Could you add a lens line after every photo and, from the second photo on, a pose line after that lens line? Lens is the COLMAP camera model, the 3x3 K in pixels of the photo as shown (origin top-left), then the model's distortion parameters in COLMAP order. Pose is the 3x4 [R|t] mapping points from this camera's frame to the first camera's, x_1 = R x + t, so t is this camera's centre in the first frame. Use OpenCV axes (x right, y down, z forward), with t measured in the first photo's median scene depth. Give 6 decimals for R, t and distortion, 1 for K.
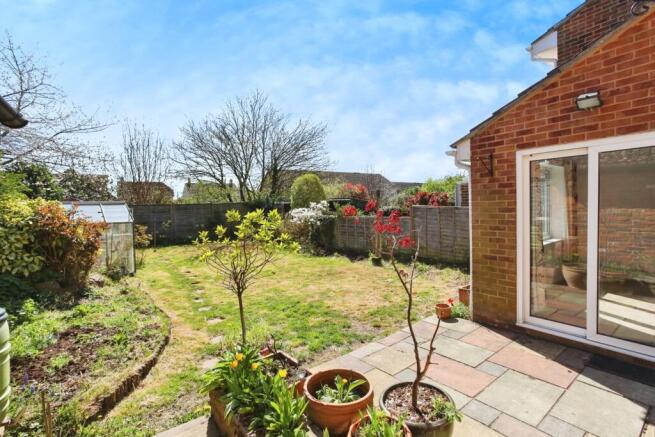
lens RADIAL K [[297.6, 0, 321.5], [0, 297.6, 221.7], [0, 0, 1]] dist [-0.012623, 0.000574]
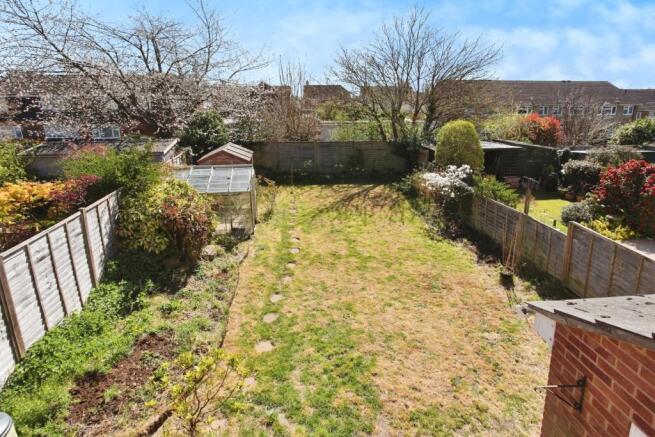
lens RADIAL K [[313.0, 0, 328.1], [0, 313.0, 183.1], [0, 0, 1]] dist [-0.020932, 0.003455]
pose [[0.864897, 0.147967, -0.479645, 0.227758], [-0.065663, 0.980705, 0.184136, -0.367465], [0.497637, -0.127764, 0.857924, 0.206324]]
